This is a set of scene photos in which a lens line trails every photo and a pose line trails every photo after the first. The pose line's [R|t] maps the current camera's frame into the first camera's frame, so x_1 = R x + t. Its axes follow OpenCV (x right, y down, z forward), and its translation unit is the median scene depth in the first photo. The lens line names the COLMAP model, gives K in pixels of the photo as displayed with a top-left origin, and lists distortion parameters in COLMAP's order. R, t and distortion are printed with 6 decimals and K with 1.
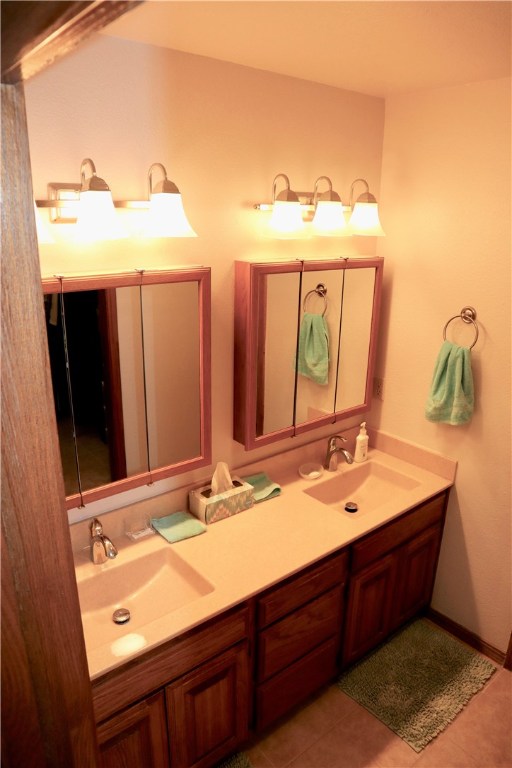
lens RADIAL K [[486.4, 0, 251.7], [0, 486.4, 382.9], [0, 0, 1]] dist [-0.094535, 0.003736]
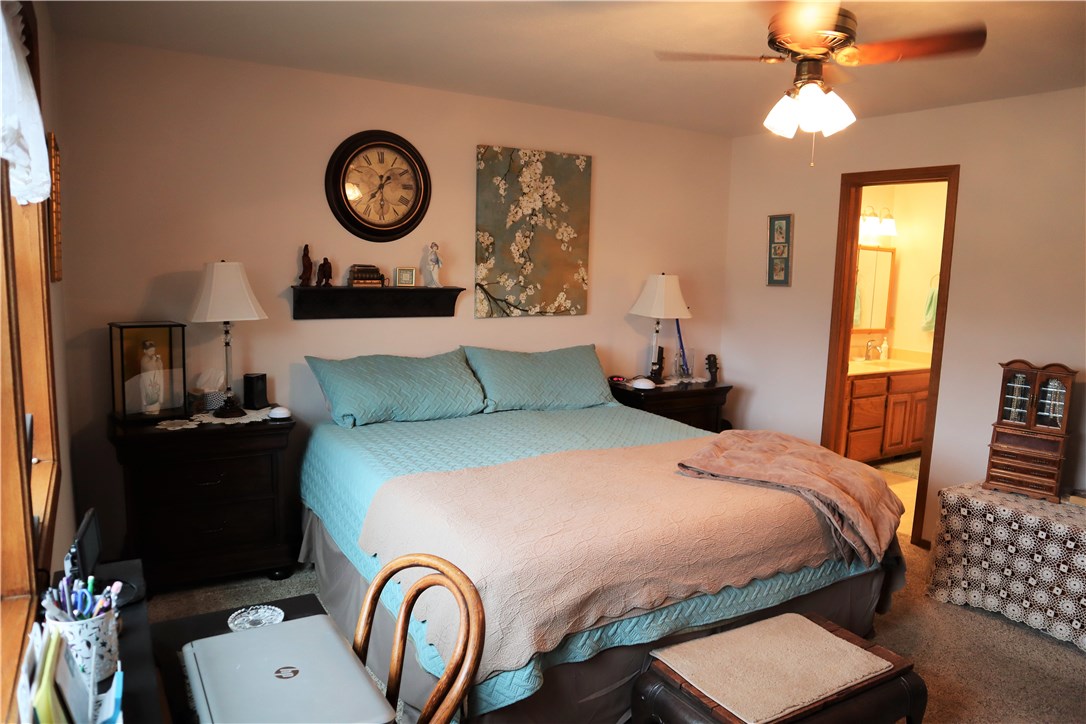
lens RADIAL K [[751.4, 0, 544.8], [0, 751.4, 364.0], [0, 0, 1]] dist [-0.115661, 0.063365]
pose [[0.994056, 0.040674, -0.100987, -0.907120], [-0.058142, 0.982569, -0.176571, 0.896166], [0.092045, 0.181394, 0.979093, -2.144960]]
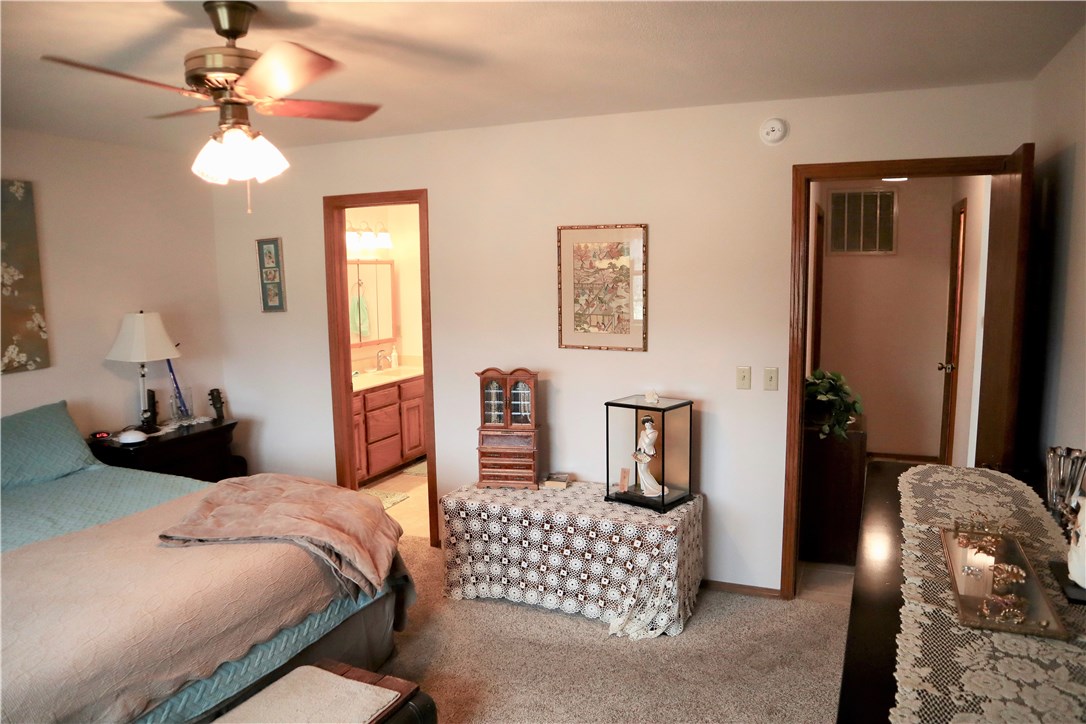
lens RADIAL K [[751.4, 0, 550.9], [0, 751.4, 363.4], [0, 0, 1]] dist [-0.115661, 0.063365]
pose [[0.876912, -0.082321, 0.473549, -0.743426], [0.167850, 0.975645, -0.141217, 0.802805], [-0.450391, 0.203320, 0.869373, -2.150225]]
